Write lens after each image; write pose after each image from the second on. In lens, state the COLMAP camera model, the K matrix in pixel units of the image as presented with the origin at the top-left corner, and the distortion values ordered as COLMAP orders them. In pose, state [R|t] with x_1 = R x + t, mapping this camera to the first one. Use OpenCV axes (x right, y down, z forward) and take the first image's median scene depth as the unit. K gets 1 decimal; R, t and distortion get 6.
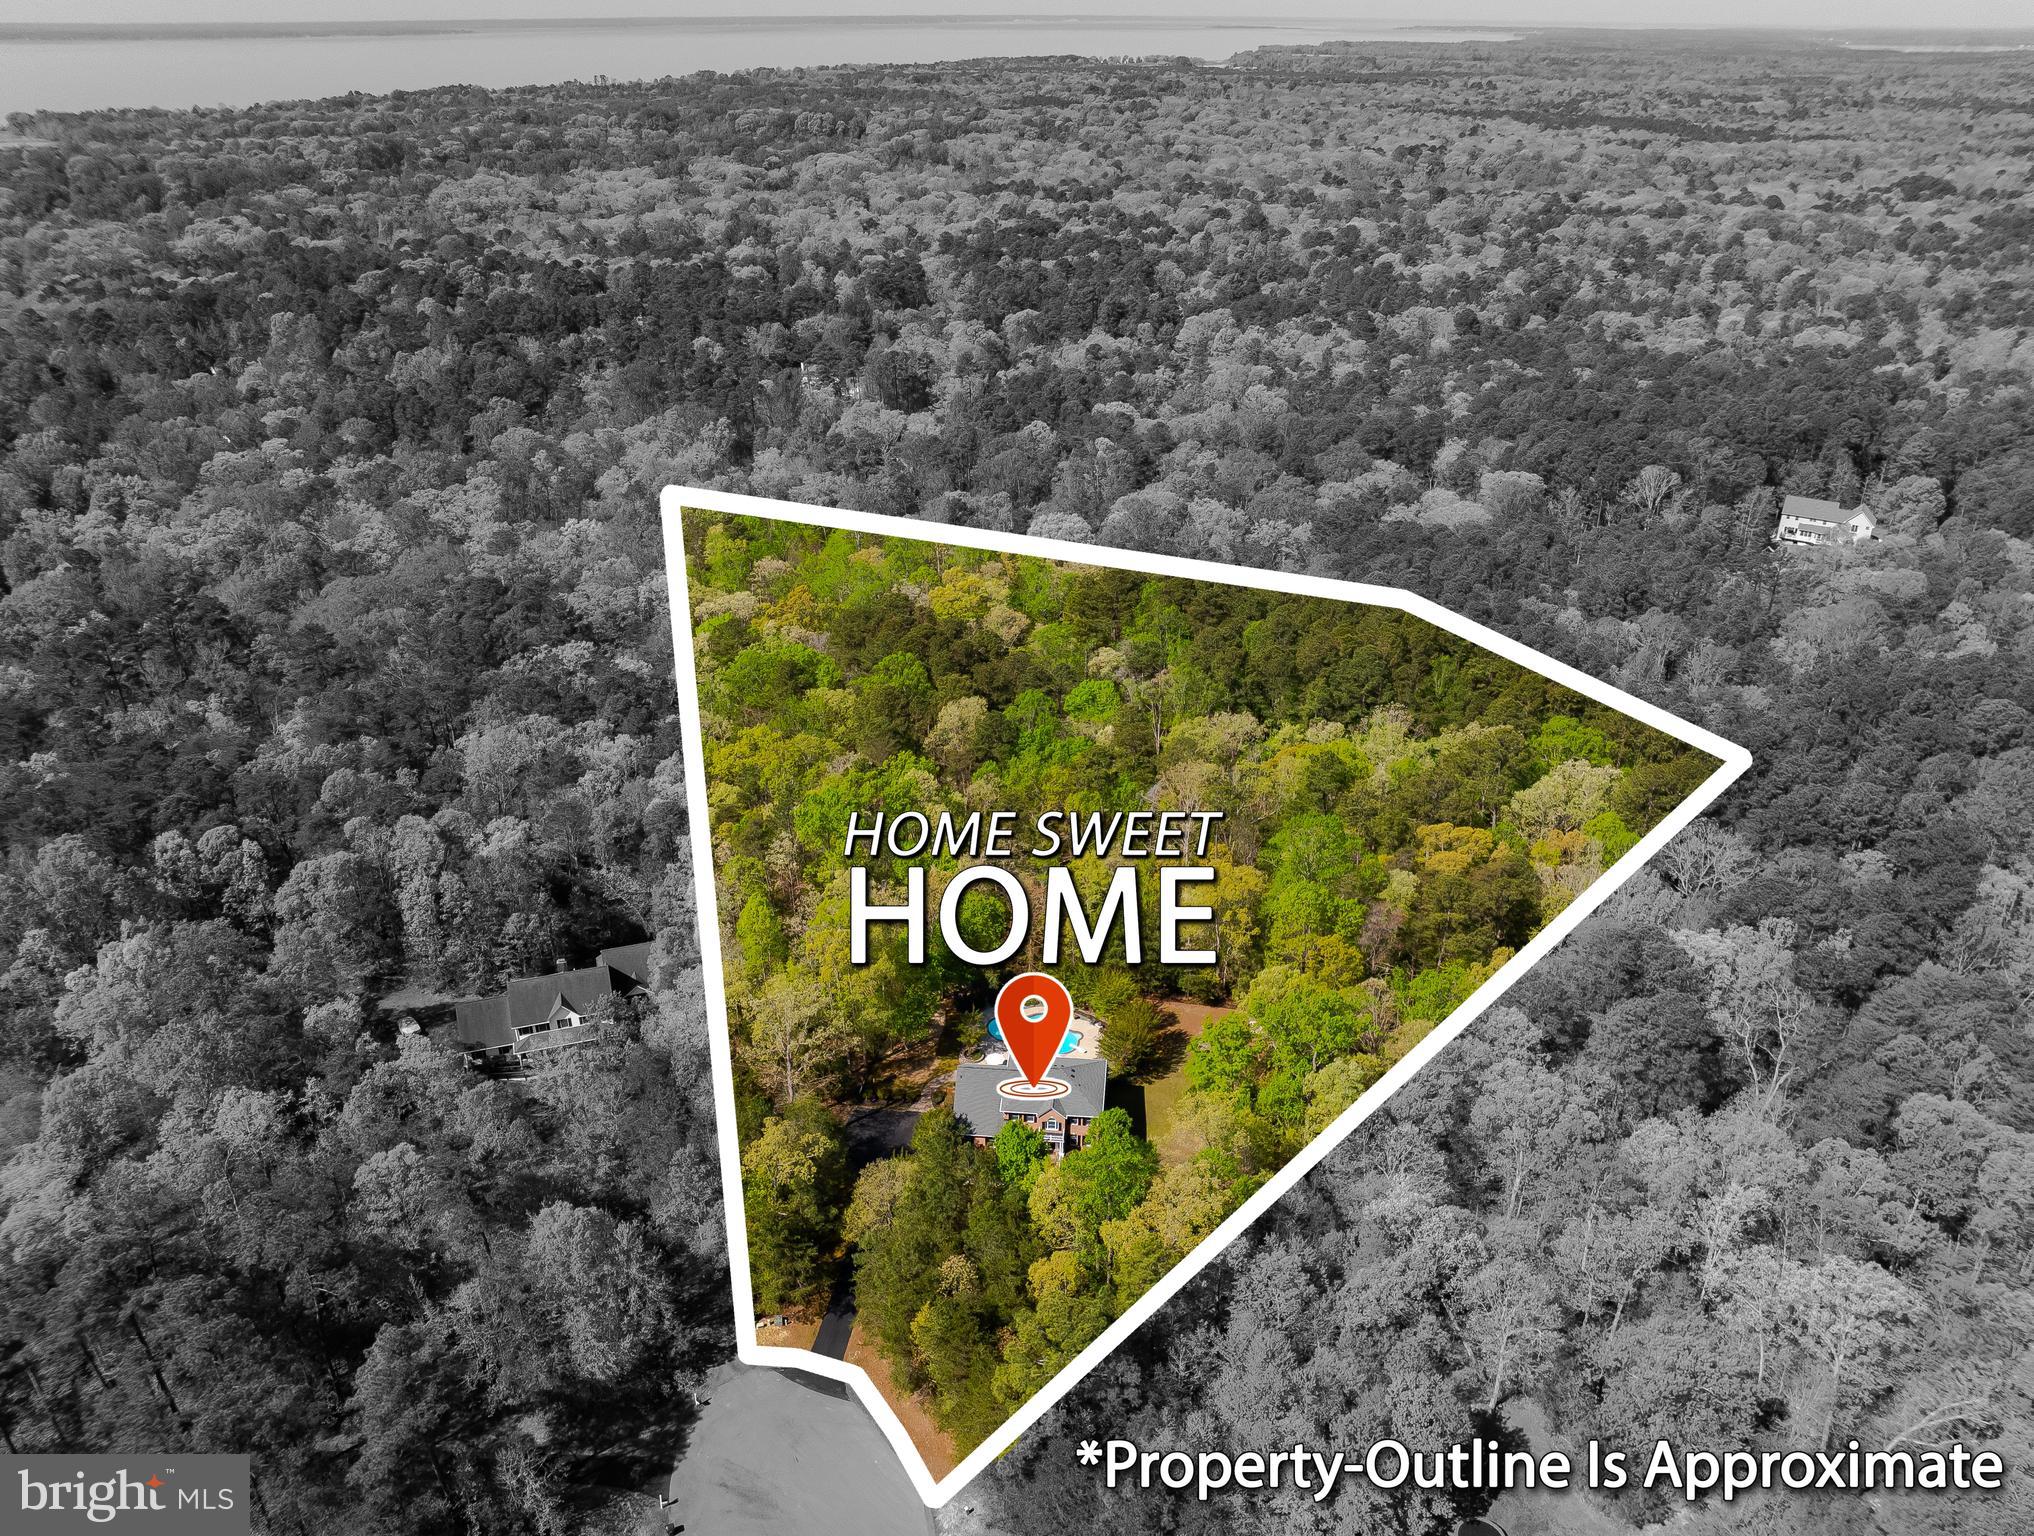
lens RADIAL K [[1432.0, 0, 1017.0], [0, 1432.0, 768.0], [0, 0, 1]] dist [-0.057310, 0.023713]
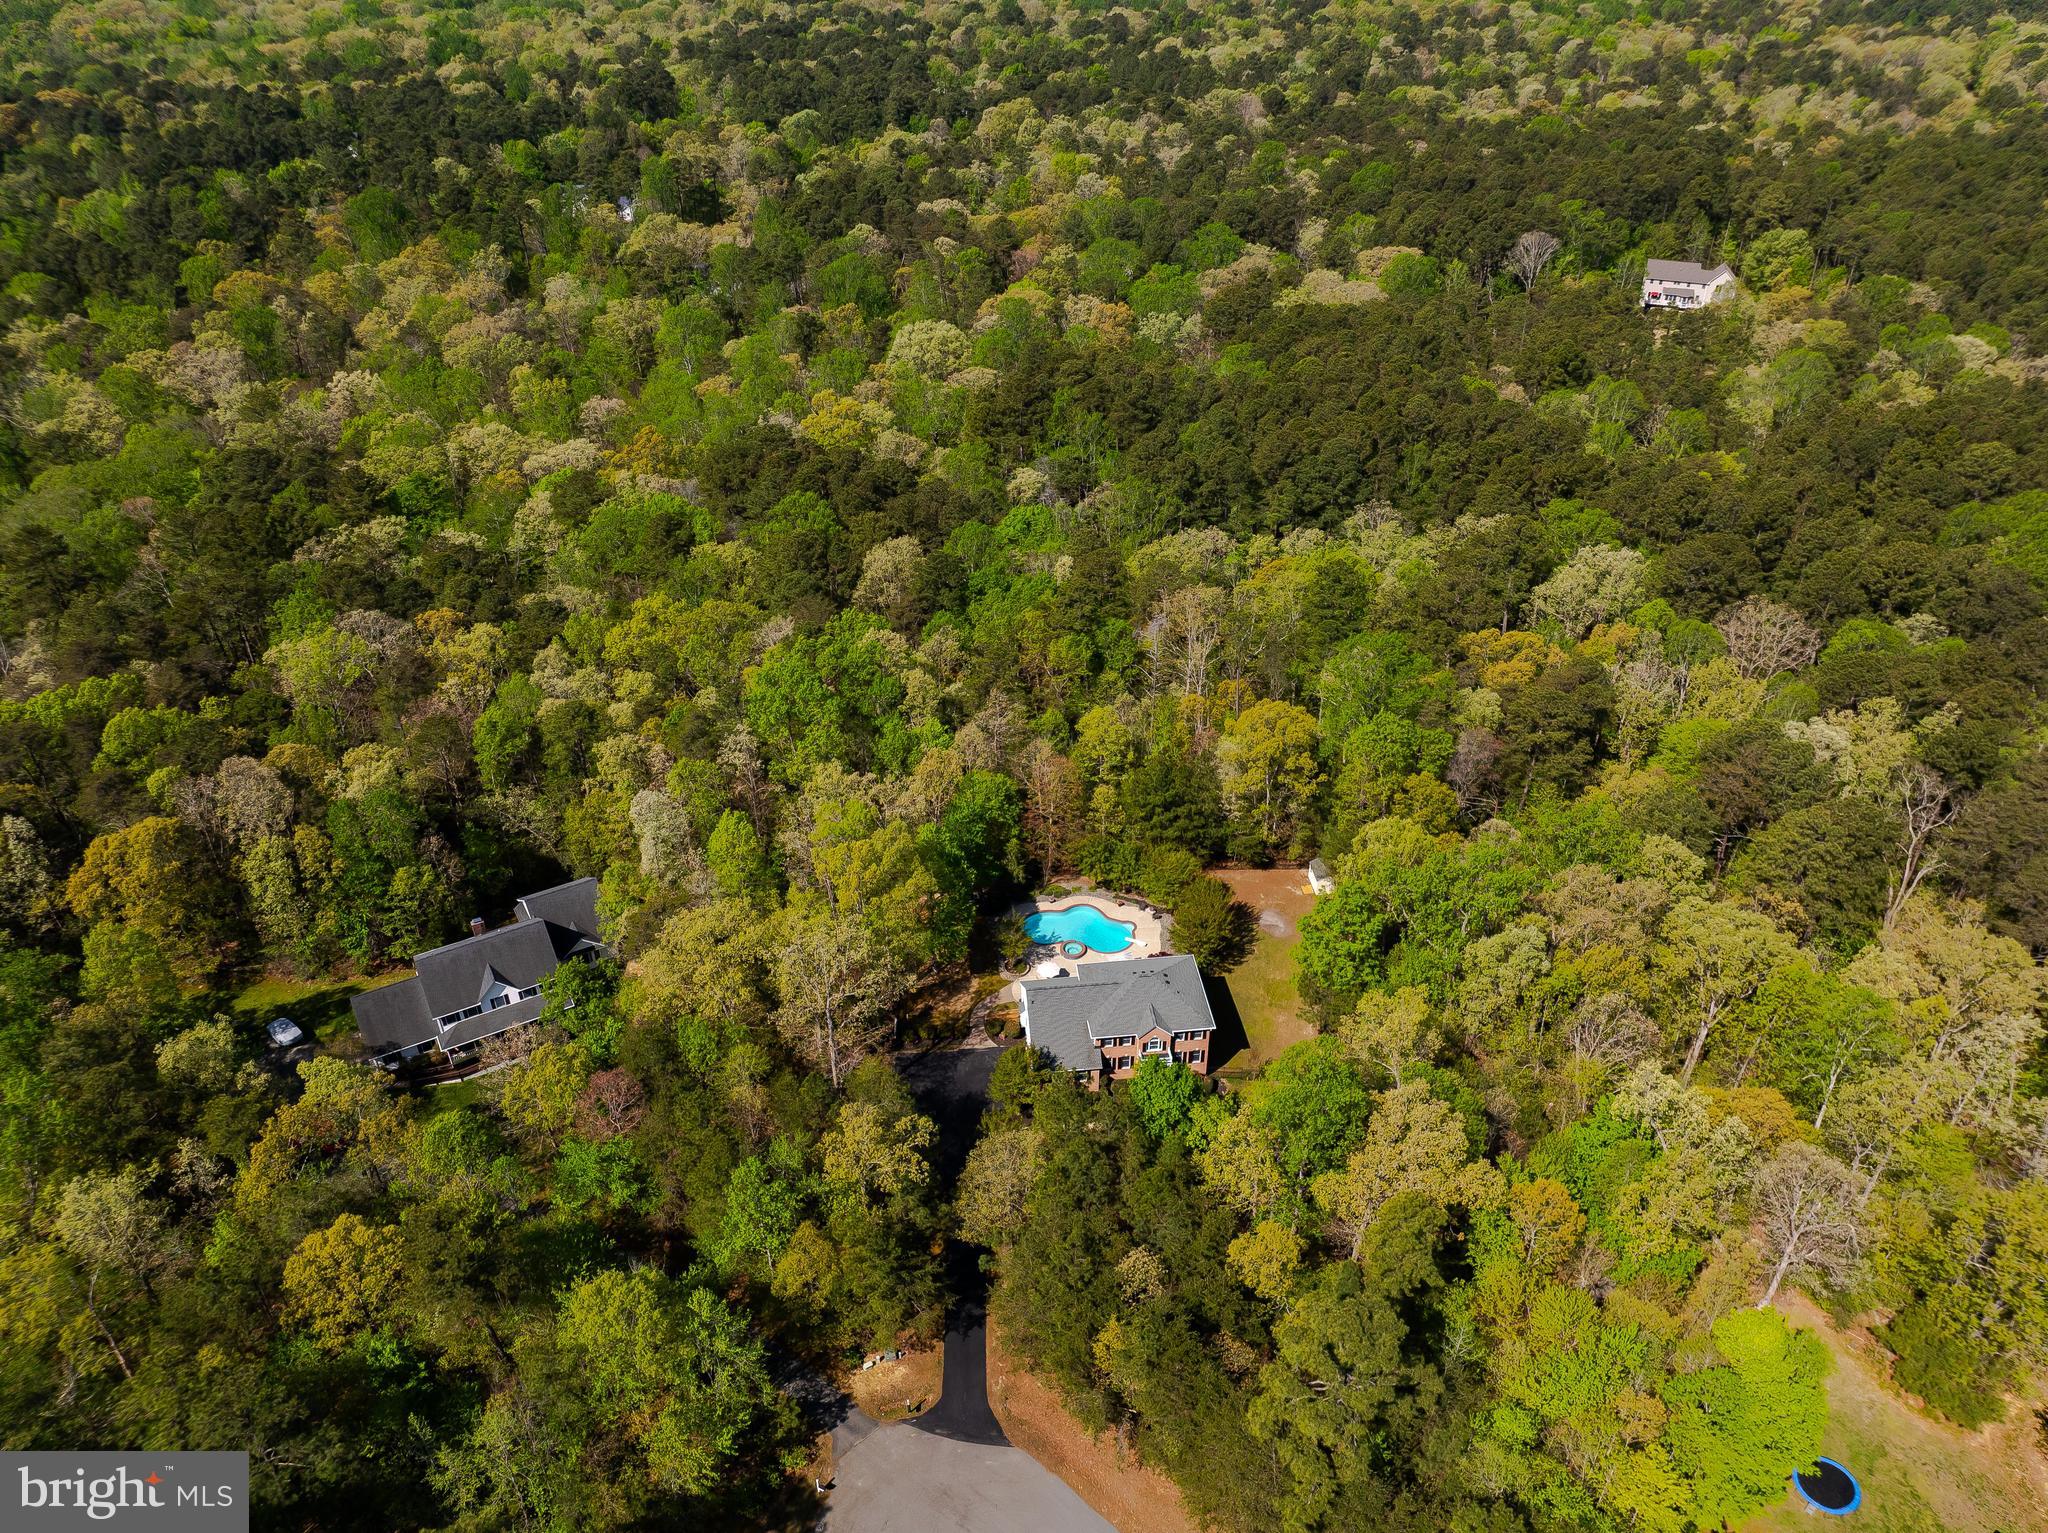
lens RADIAL K [[1420.2, 0, 1024.0], [0, 1420.2, 766.5], [0, 0, 1]] dist [-0.074749, 0.046581]
pose [[0.980646, -0.116659, 0.157240, -0.089502], [0.098469, 0.988011, 0.118907, -0.006326], [-0.169227, -0.101122, 0.980376, 0.133163]]
